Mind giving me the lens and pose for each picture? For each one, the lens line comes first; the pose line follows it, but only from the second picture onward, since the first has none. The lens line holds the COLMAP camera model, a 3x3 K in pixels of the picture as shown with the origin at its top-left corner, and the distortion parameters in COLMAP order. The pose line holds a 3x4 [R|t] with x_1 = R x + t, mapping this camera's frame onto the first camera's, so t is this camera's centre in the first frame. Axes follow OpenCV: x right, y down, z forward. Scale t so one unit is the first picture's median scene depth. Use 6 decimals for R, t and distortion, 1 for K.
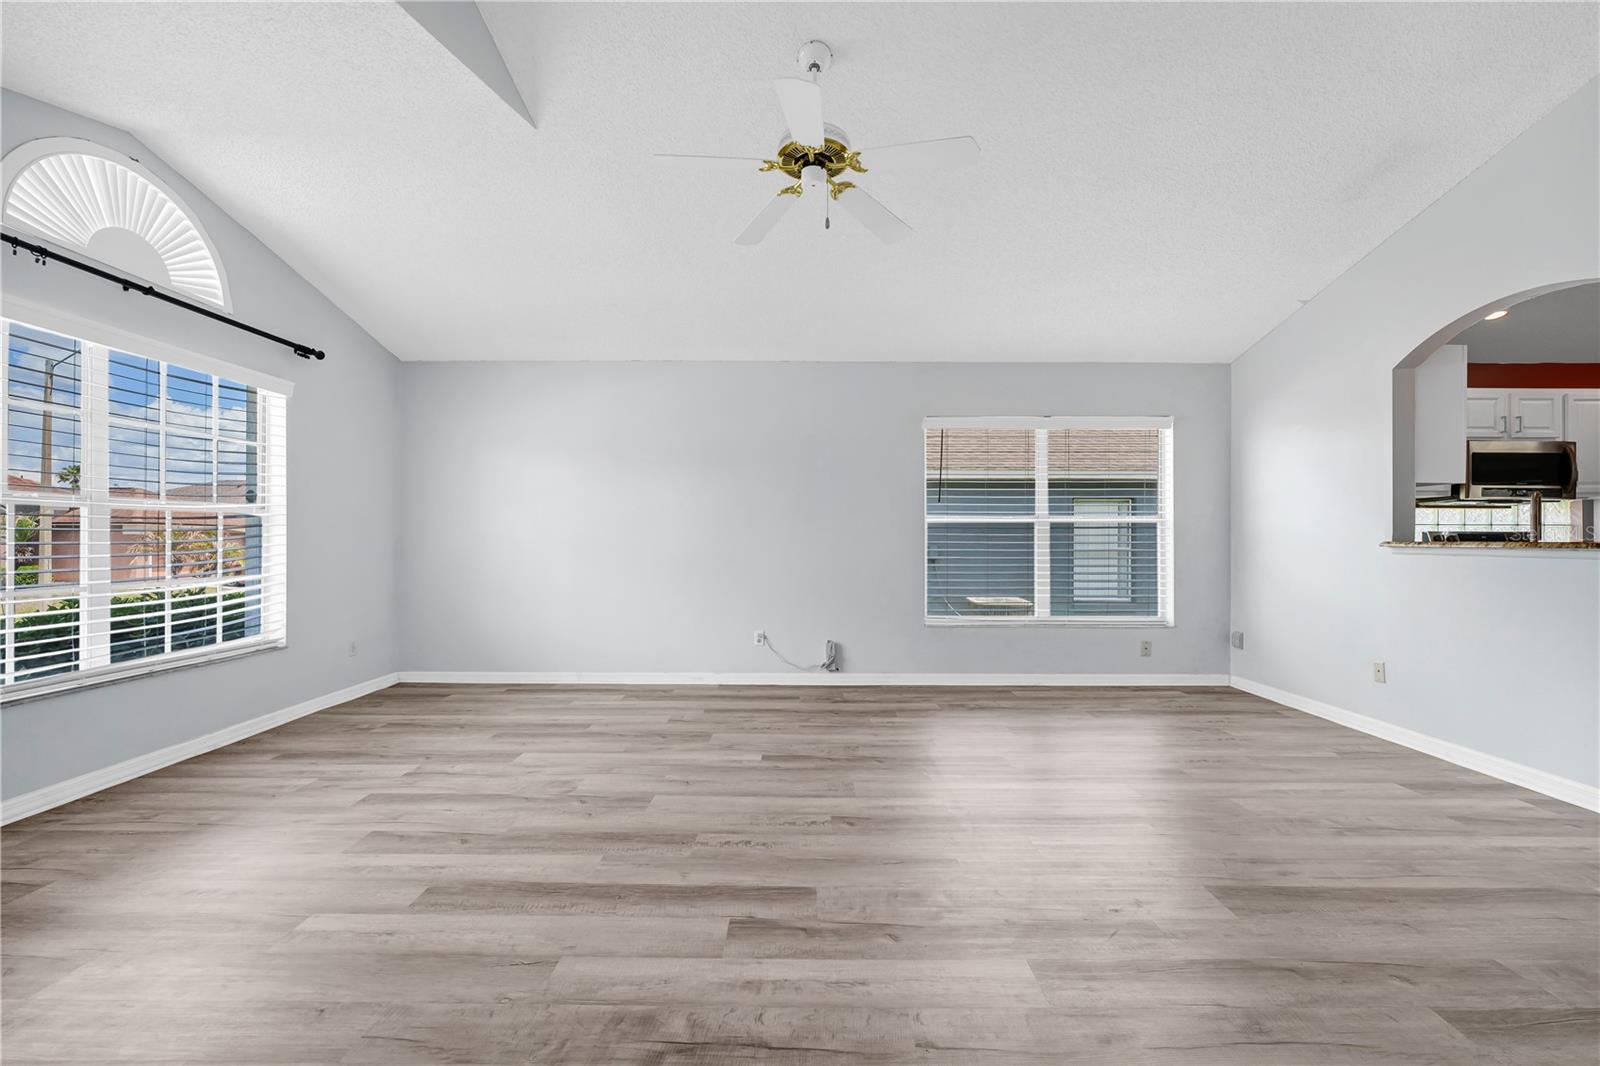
lens RADIAL K [[655.5, 0, 808.7], [0, 655.5, 532.7], [0, 0, 1]] dist [-0.001888, -0.001232]
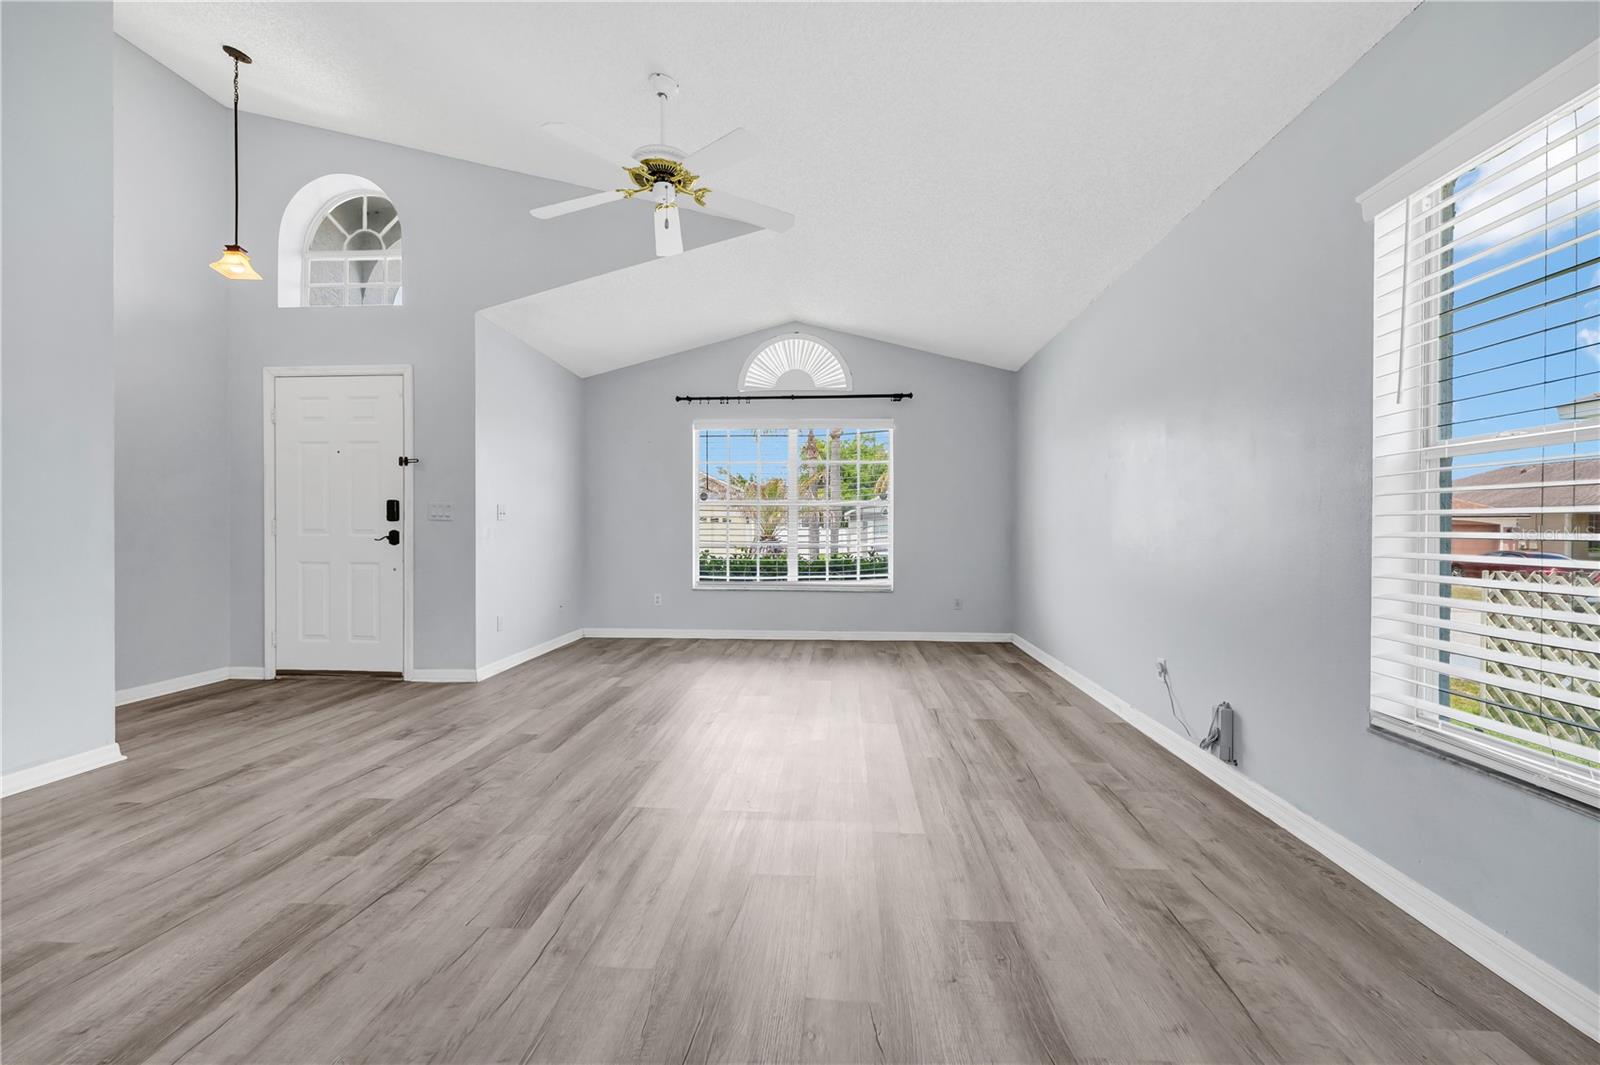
lens RADIAL K [[649.7, 0, 791.3], [0, 649.7, 532.1], [0, 0, 1]] dist [-0.002799, -0.000050]
pose [[-0.077885, 0.004135, -0.996954, 1.077486], [0.005108, 0.999980, 0.003748, 0.039809], [0.996949, -0.004800, -0.077904, 1.266610]]
